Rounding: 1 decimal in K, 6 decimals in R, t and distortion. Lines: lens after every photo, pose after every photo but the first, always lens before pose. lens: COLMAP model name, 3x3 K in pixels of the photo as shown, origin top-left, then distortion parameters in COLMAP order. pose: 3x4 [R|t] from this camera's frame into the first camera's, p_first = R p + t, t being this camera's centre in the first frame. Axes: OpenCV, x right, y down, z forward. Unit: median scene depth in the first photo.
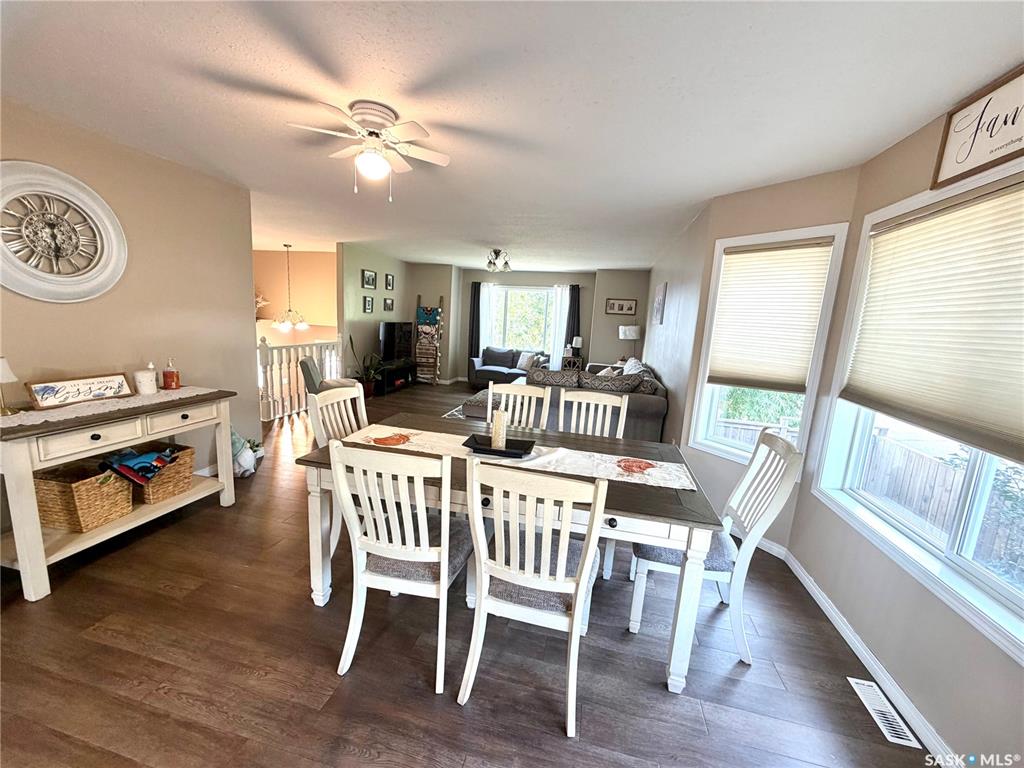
lens RADIAL K [[407.9, 0, 508.4], [0, 407.9, 385.3], [0, 0, 1]] dist [-0.000817, -0.000010]
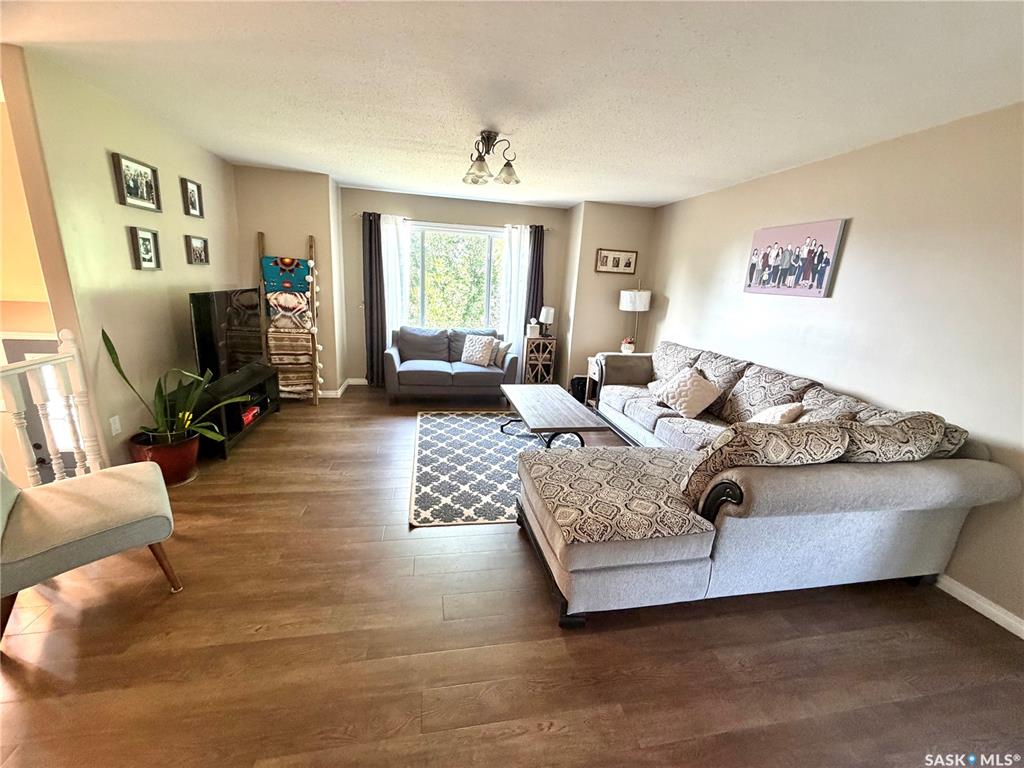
lens RADIAL K [[407.9, 0, 508.4], [0, 407.9, 385.3], [0, 0, 1]] dist [-0.000817, -0.000010]
pose [[0.912981, -0.107221, 0.393661, -0.173556], [0.061838, 0.990069, 0.126249, -0.085432], [-0.403288, -0.090920, 0.910545, 0.436278]]
